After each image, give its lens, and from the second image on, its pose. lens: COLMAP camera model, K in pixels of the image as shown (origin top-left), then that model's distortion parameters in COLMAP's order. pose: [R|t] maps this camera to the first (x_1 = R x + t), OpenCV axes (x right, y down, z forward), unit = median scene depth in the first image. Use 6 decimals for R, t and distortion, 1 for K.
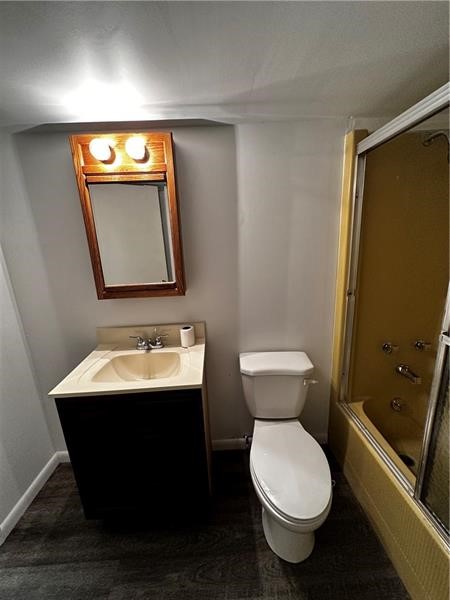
lens RADIAL K [[238.8, 0, 223.2], [0, 238.8, 299.2], [0, 0, 1]] dist [-0.000025, -0.000144]
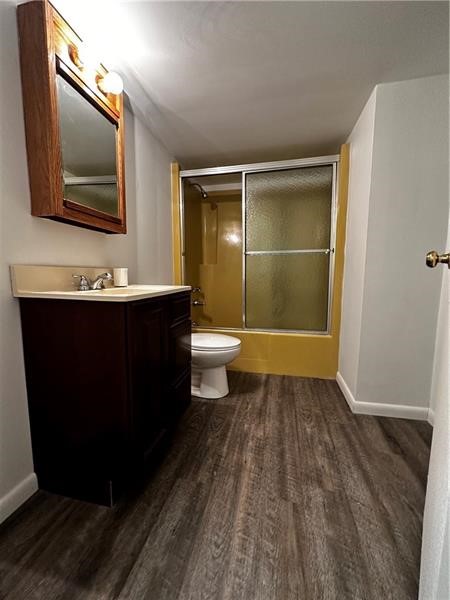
lens RADIAL K [[238.8, 0, 223.2], [0, 238.8, 299.2], [0, 0, 1]] dist [-0.000025, -0.000144]
pose [[0.267318, -0.057518, 0.961890, -1.199175], [0.224087, 0.974561, -0.004000, 0.406214], [-0.937190, 0.216617, 0.273407, 0.381230]]
